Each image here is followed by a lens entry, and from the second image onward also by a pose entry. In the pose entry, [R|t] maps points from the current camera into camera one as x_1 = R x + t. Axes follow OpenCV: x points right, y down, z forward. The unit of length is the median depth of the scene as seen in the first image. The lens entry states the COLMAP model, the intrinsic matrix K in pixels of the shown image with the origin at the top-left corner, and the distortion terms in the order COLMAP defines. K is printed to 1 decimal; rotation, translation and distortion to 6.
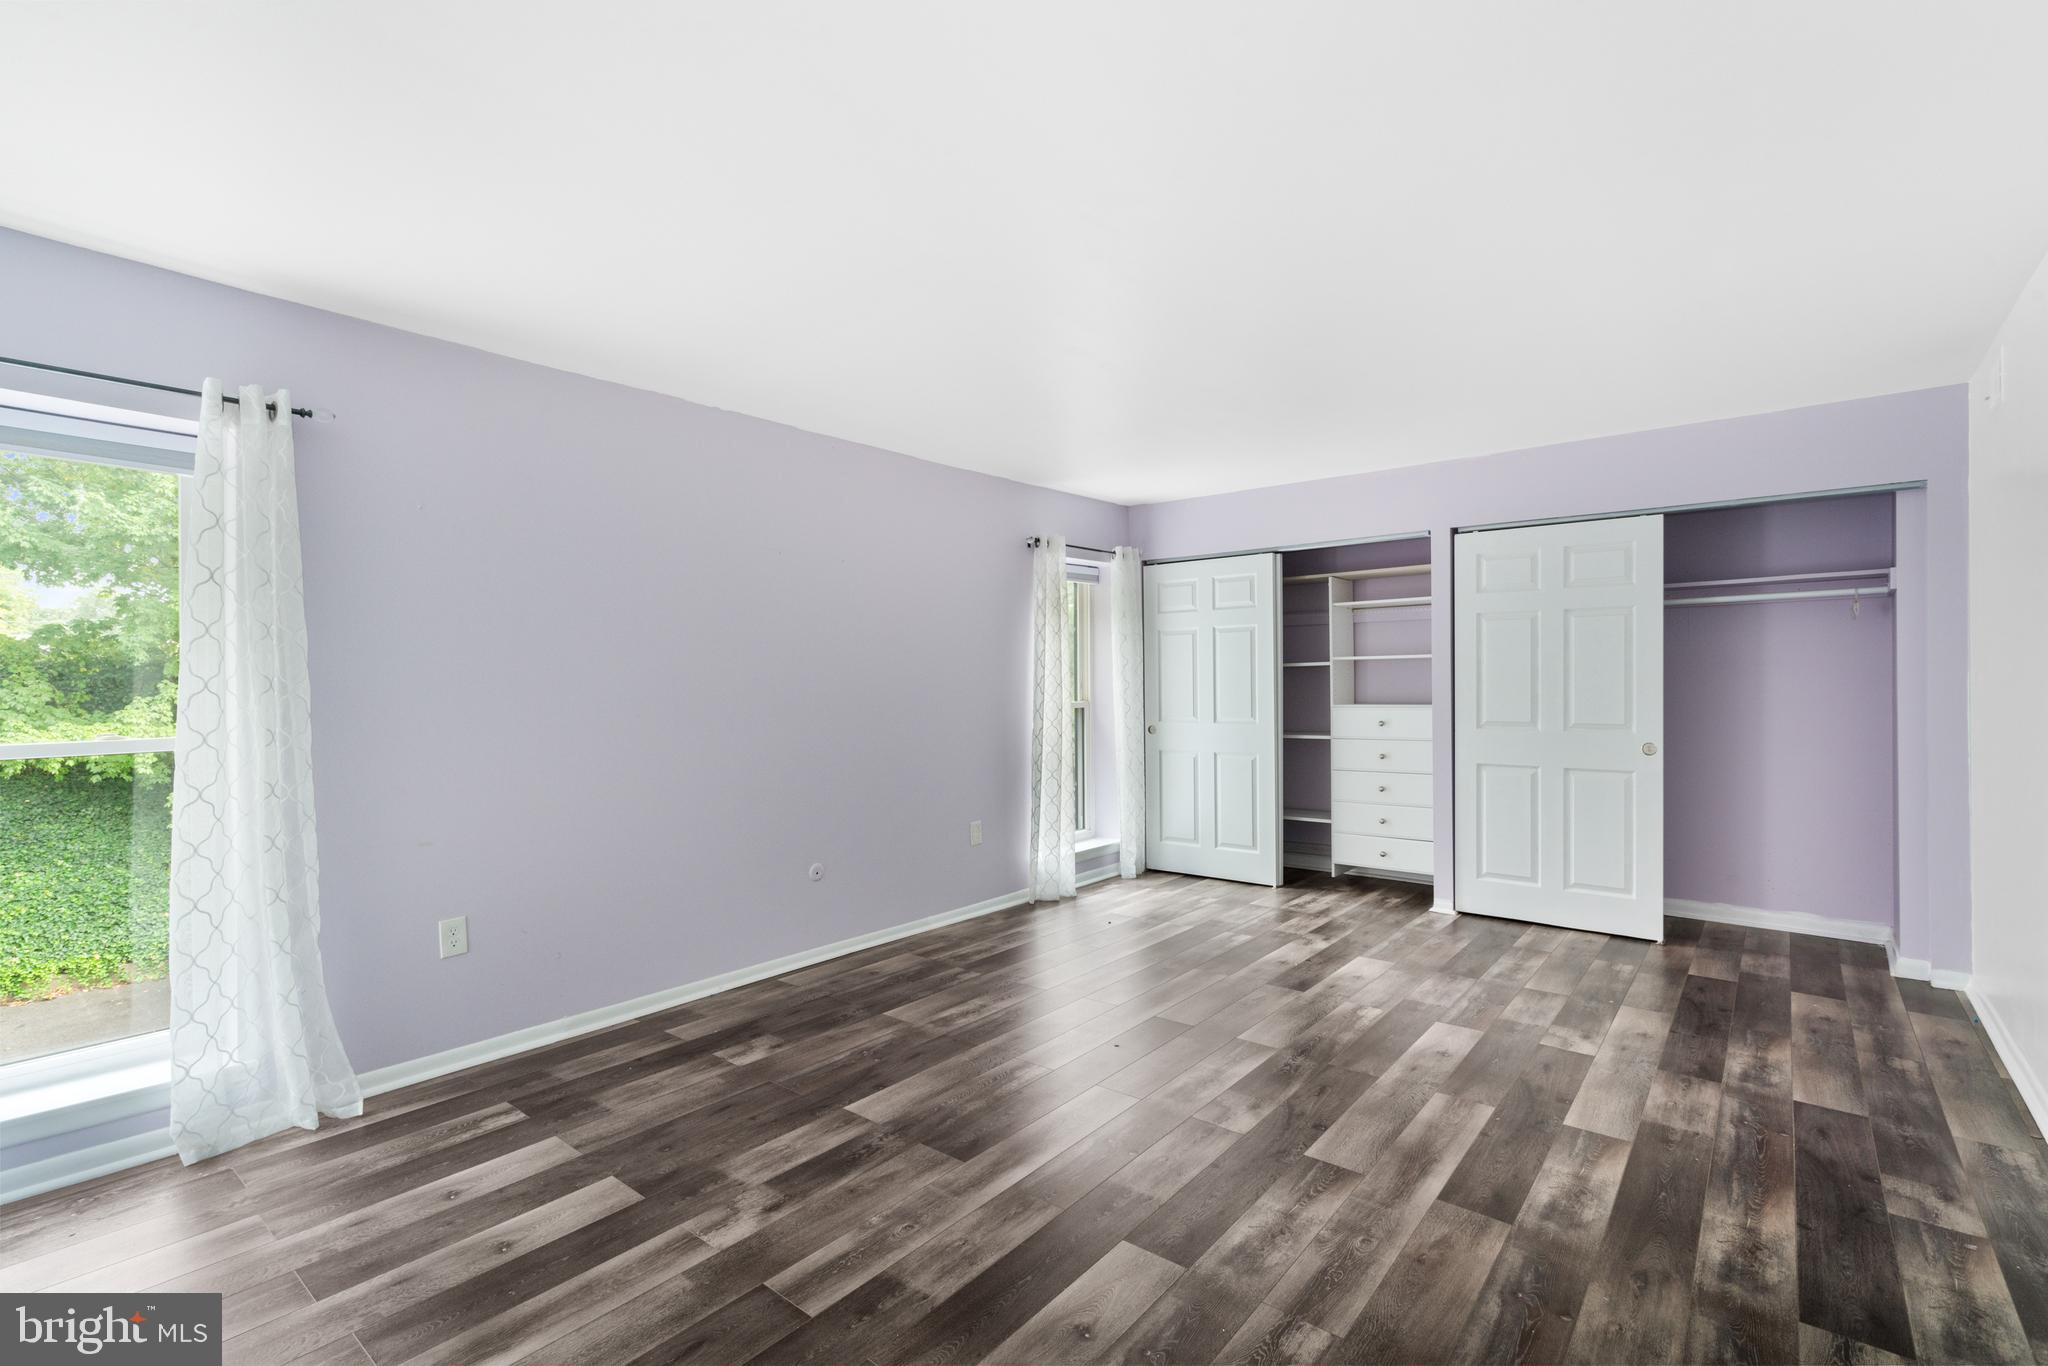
lens RADIAL K [[927.7, 0, 1024.0], [0, 927.7, 683.0], [0, 0, 1]] dist [0.000182, 0.001311]
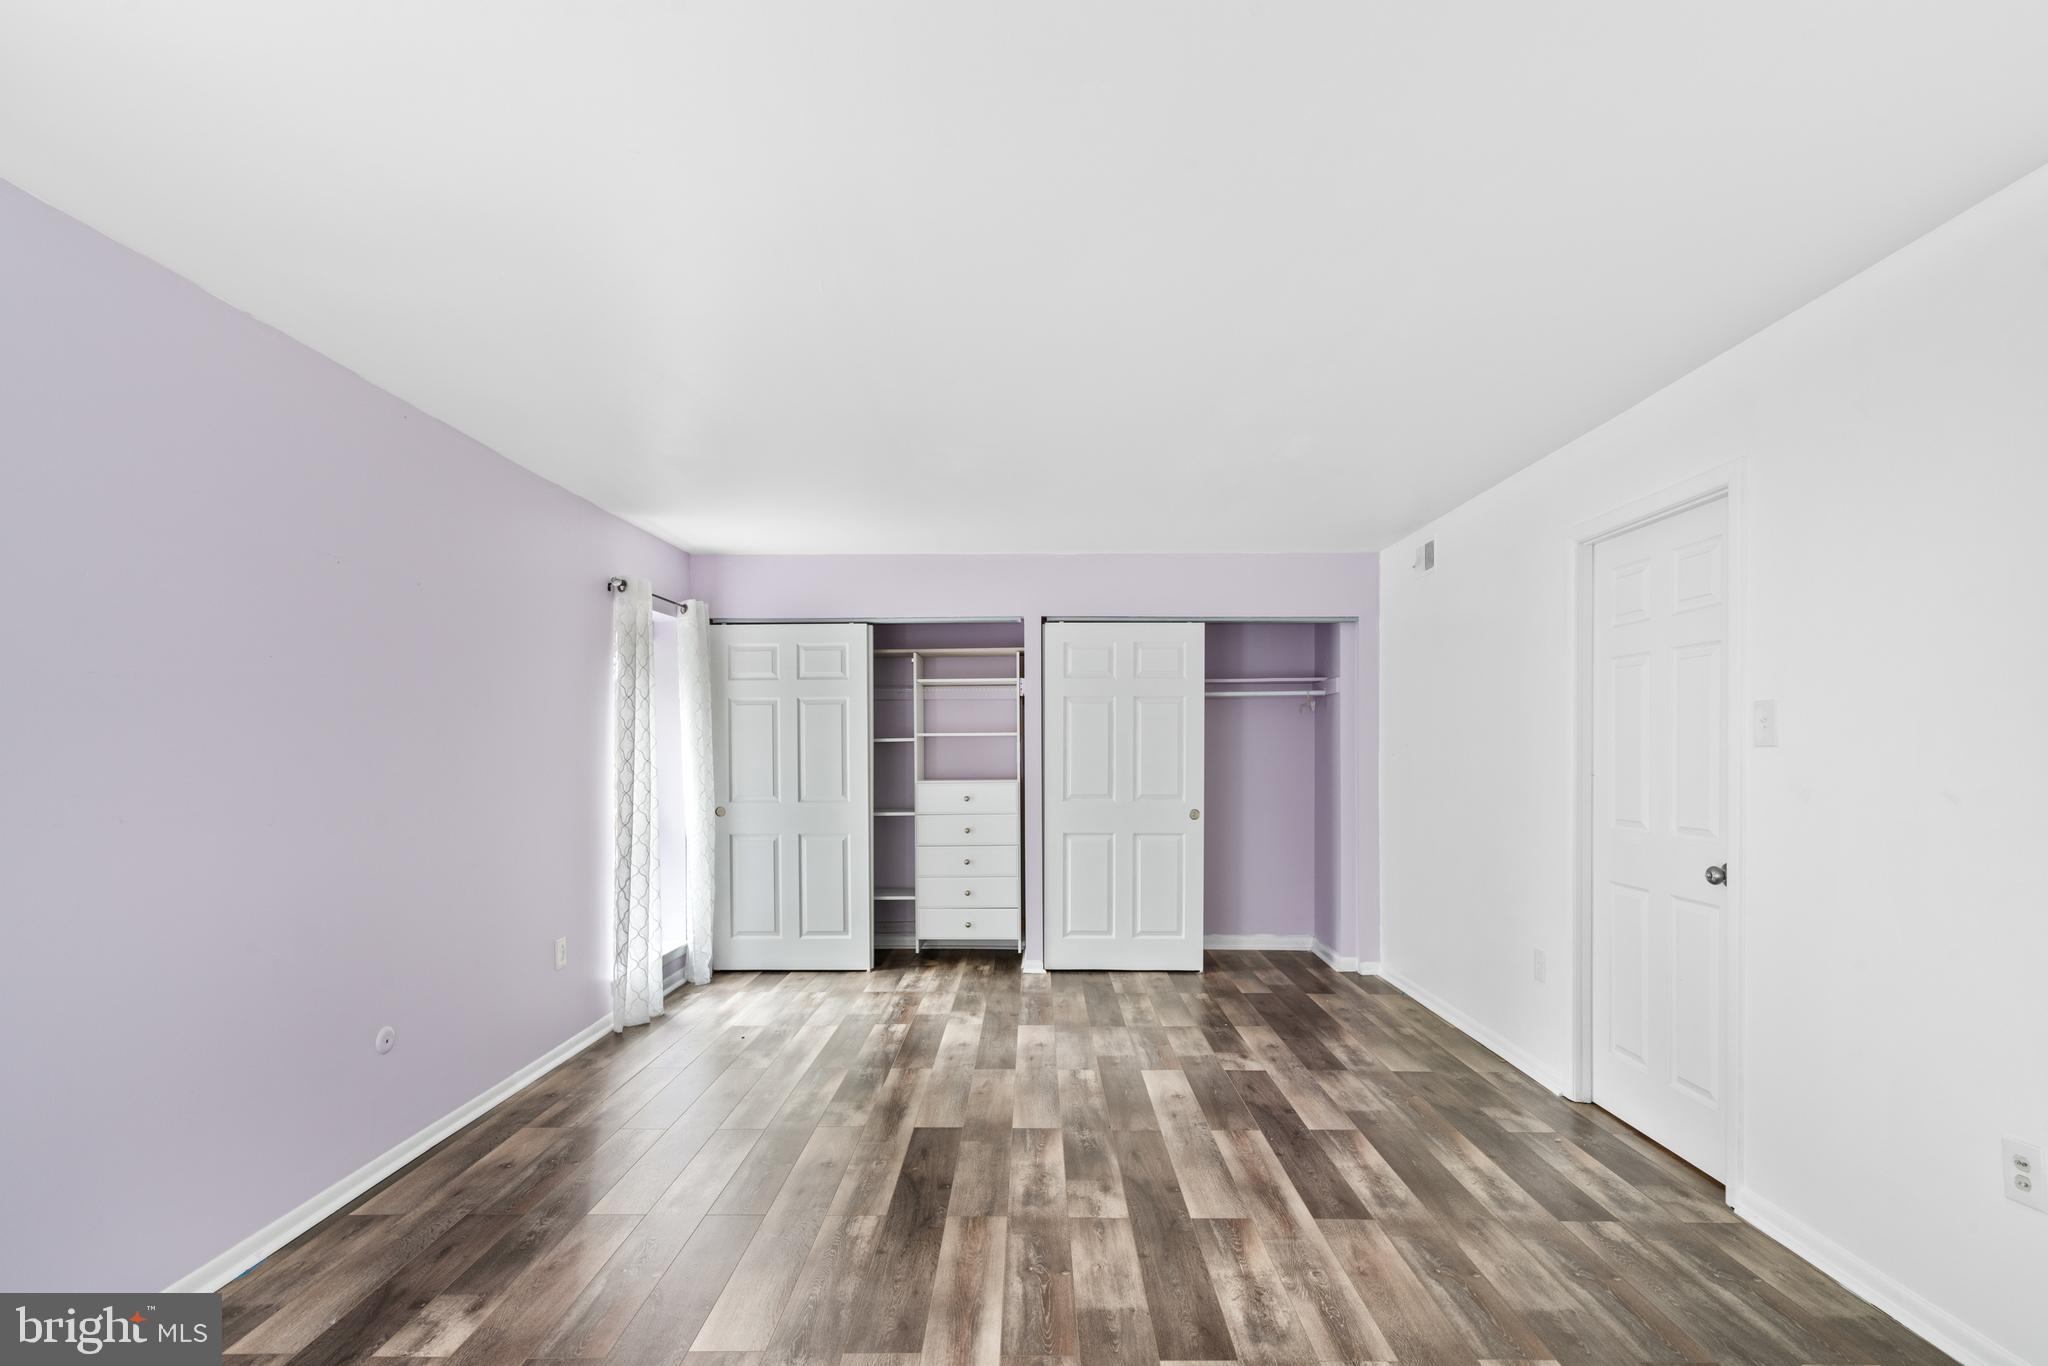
lens RADIAL K [[957.6, 0, 1027.8], [0, 957.6, 760.6], [0, 0, 1]] dist [-0.001556, 0.000561]
pose [[0.777055, -0.000333, 0.629433, -0.294531], [-0.002932, 0.999987, 0.004149, -0.003955], [-0.629426, -0.005069, 0.777044, 0.164461]]
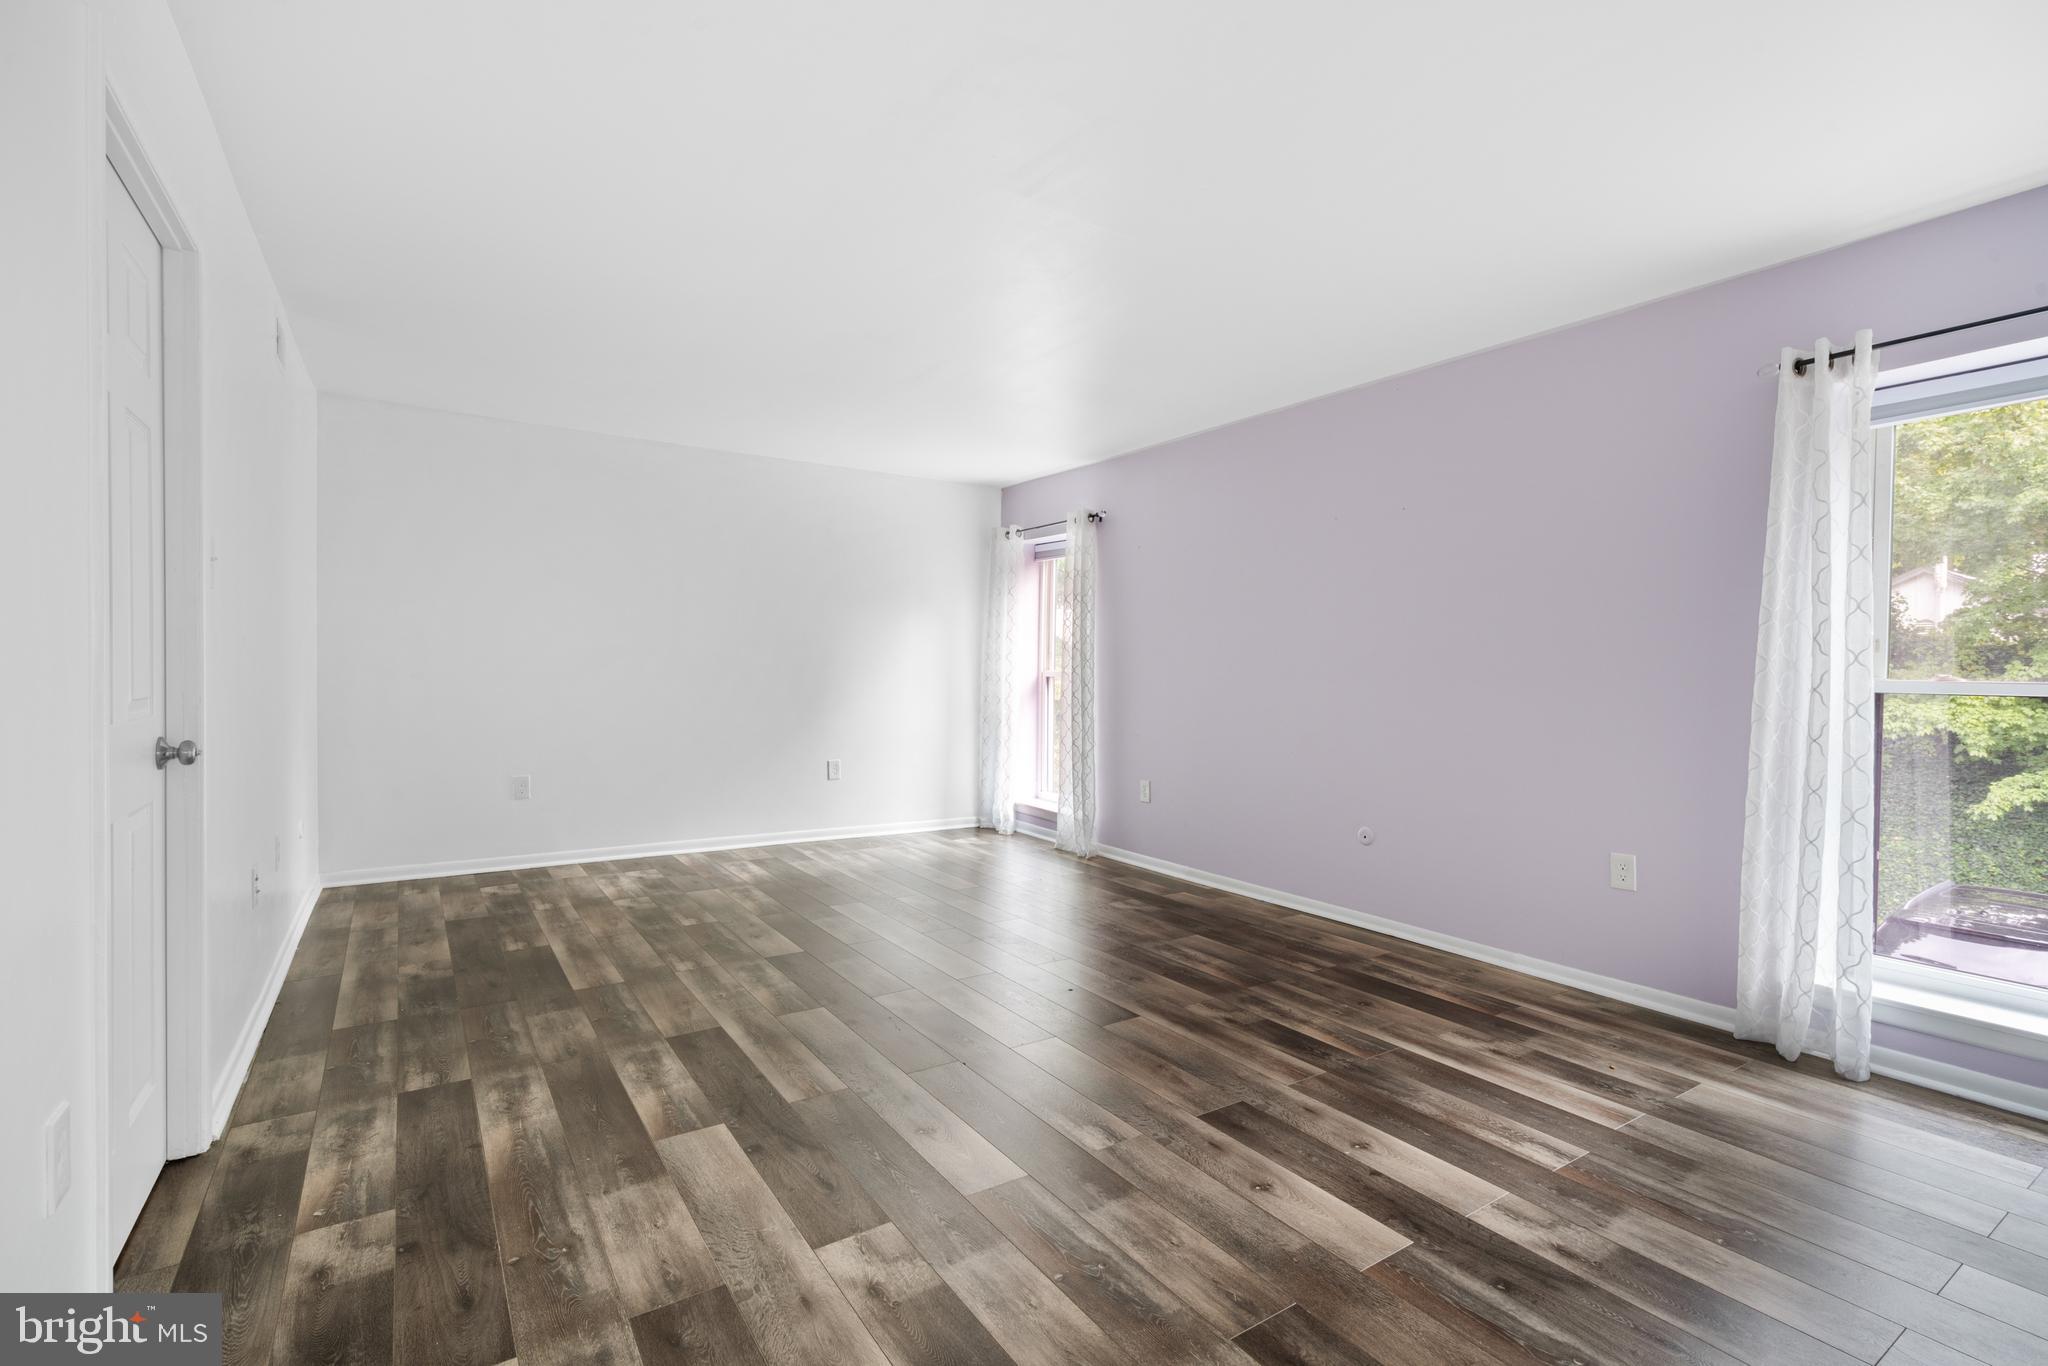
lens RADIAL K [[927.7, 0, 1024.0], [0, 927.7, 683.0], [0, 0, 1]] dist [0.000182, 0.001311]
pose [[-0.291420, 0.018644, -0.956413, 0.810867], [-0.010666, 0.999685, 0.022738, 0.022754], [0.956536, 0.016828, -0.291129, 0.927831]]
